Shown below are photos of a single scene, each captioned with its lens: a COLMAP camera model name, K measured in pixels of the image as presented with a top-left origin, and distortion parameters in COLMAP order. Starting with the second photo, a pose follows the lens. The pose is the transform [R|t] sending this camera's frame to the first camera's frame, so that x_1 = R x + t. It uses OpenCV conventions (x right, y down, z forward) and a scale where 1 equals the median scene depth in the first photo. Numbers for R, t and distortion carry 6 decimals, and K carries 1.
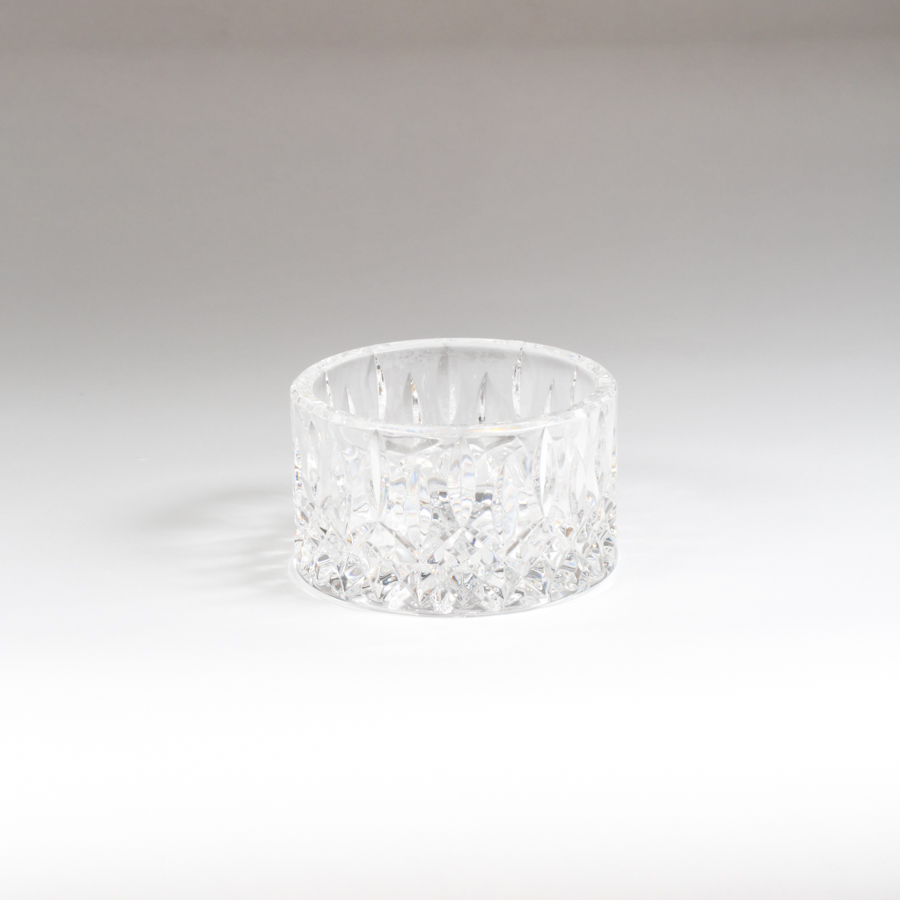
lens RADIAL K [[2614.4, 0, 450.0], [0, 2614.4, 450.0], [0, 0, 1]] dist [-0.074716, -0.185556]
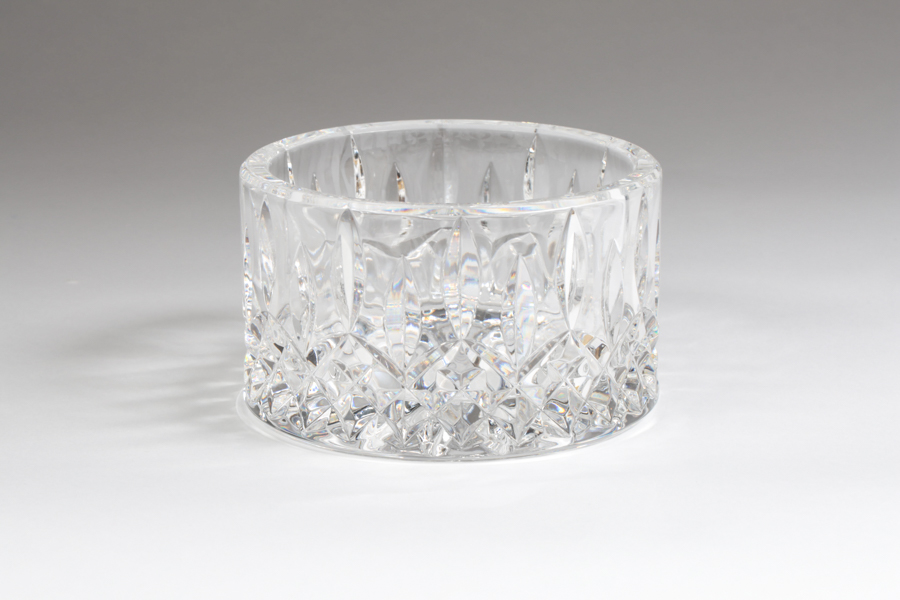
lens RADIAL K [[2605.3, 0, 450.0], [0, 2605.3, 300.0], [0, 0, 1]] dist [0.059356, 0.153031]
pose [[0.999967, 0.007673, 0.002555, -0.000466], [-0.007632, 0.999843, -0.016001, 0.028154], [-0.002678, 0.015981, 0.999869, 0.232968]]
